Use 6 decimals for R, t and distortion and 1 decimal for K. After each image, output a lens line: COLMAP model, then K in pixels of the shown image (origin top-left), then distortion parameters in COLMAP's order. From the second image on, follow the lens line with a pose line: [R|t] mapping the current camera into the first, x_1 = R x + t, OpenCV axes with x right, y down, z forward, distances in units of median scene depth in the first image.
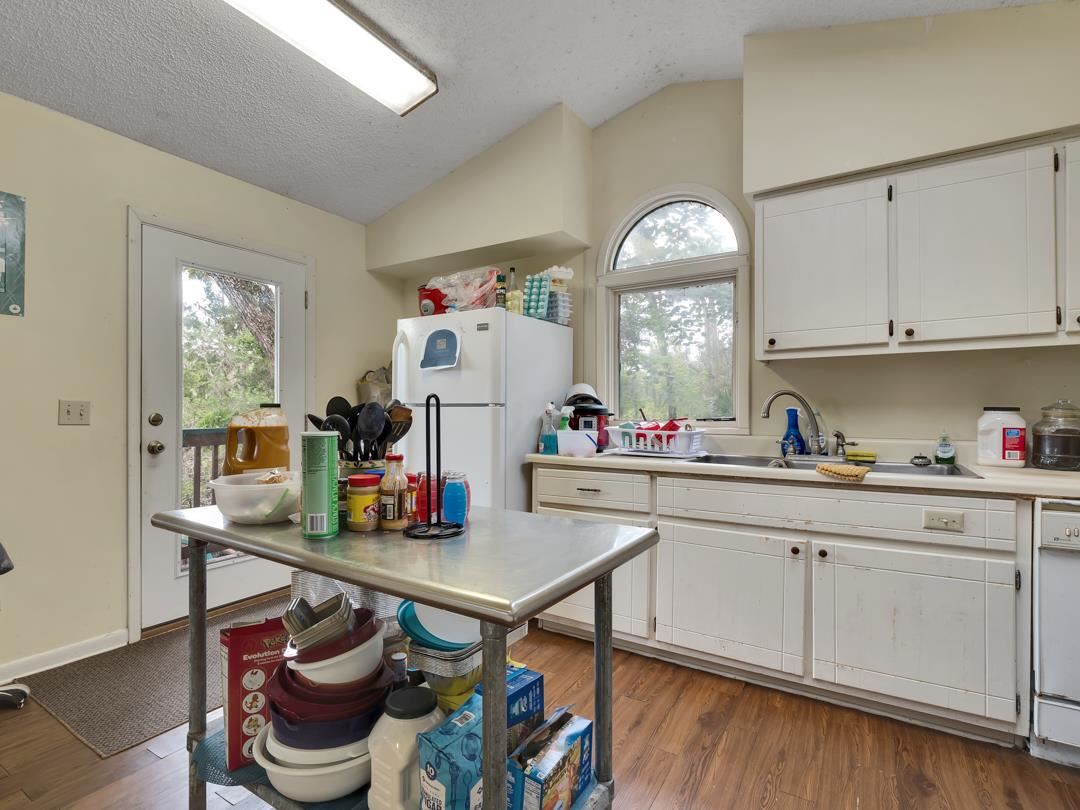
lens RADIAL K [[530.5, 0, 540.0], [0, 530.5, 405.0], [0, 0, 1]] dist [0.013922, -0.000449]
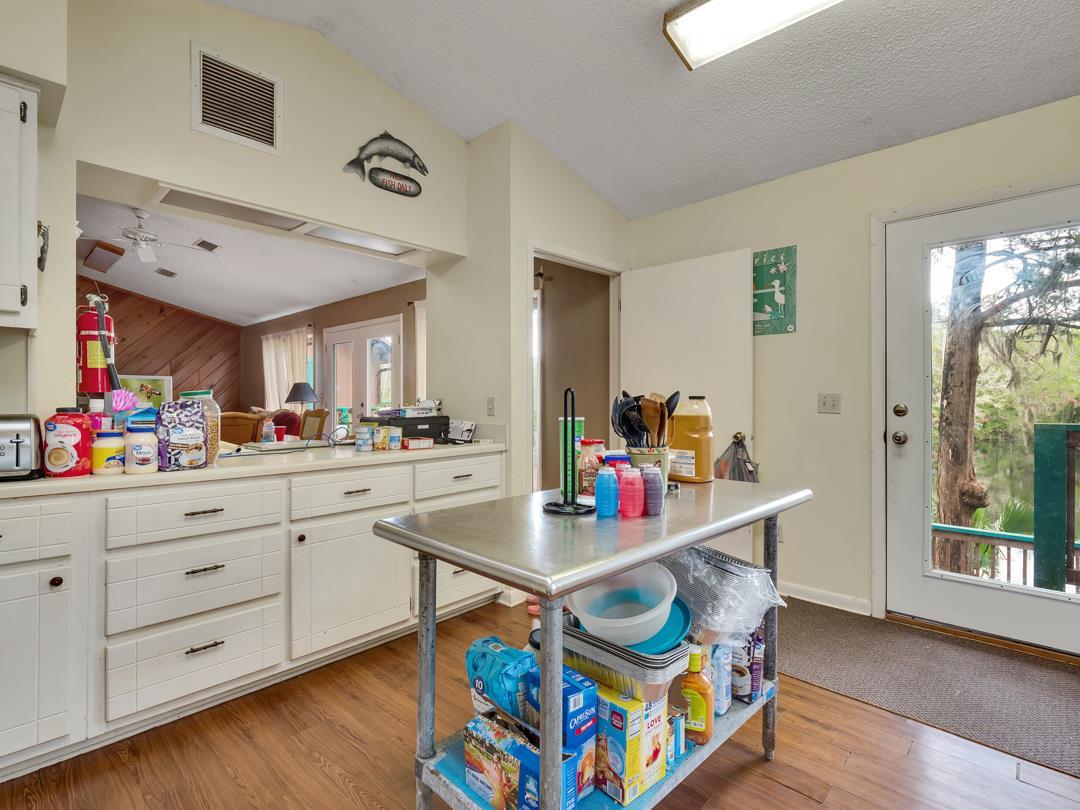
lens RADIAL K [[536.7, 0, 531.0], [0, 536.7, 397.1], [0, 0, 1]] dist [0.004348, -0.000978]
pose [[-0.210103, -0.007562, -0.977650, 0.433624], [0.010671, 0.999893, -0.010027, 0.004122], [0.977621, -0.012539, -0.210000, 0.537668]]
